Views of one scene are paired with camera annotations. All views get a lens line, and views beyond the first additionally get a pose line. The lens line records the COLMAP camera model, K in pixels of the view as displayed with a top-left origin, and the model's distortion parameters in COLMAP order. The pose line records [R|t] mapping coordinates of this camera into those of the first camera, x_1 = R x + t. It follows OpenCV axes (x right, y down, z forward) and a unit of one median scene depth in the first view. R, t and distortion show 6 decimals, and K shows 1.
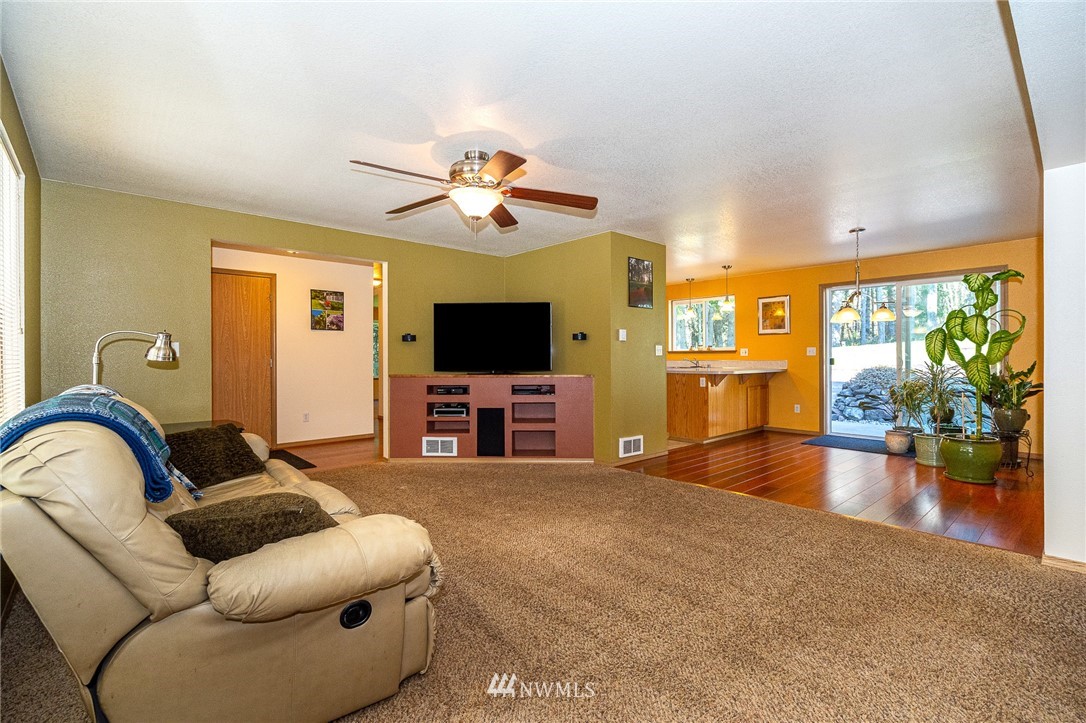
lens RADIAL K [[496.2, 0, 544.2], [0, 496.2, 357.3], [0, 0, 1]] dist [-0.000541, 0.000538]
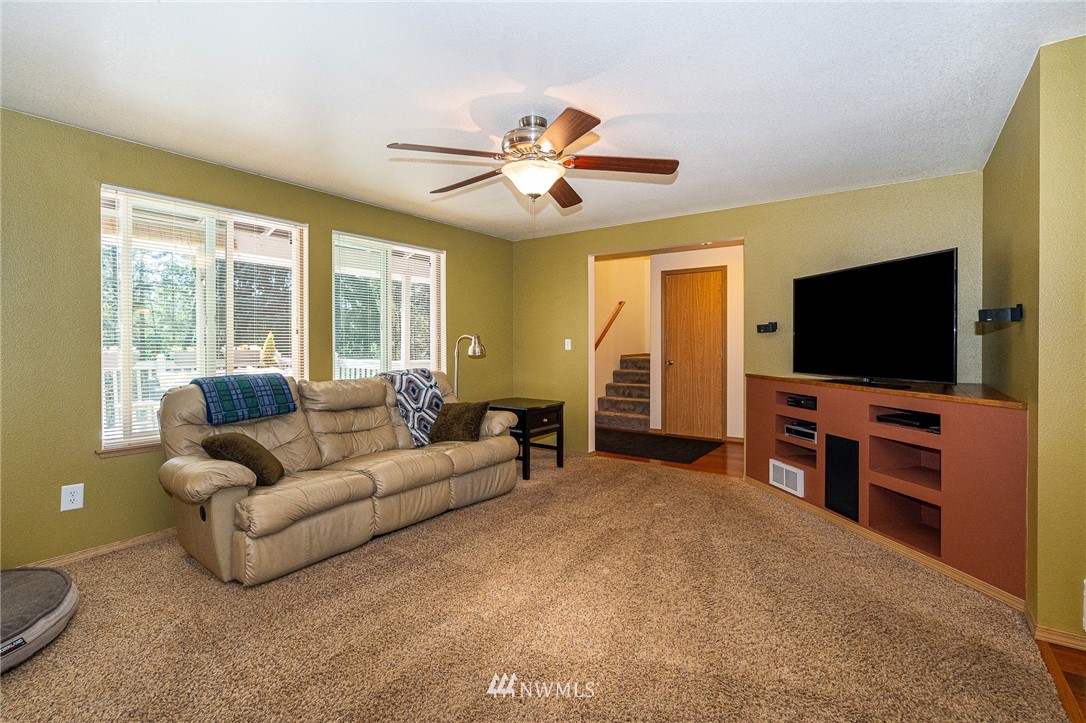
lens RADIAL K [[496.2, 0, 531.3], [0, 496.2, 338.1], [0, 0, 1]] dist [-0.000541, 0.000538]
pose [[0.211858, -0.006994, -0.977275, 0.418387], [-0.001384, 0.999971, -0.007457, -0.017016], [0.977299, 0.002932, 0.211843, 0.484602]]
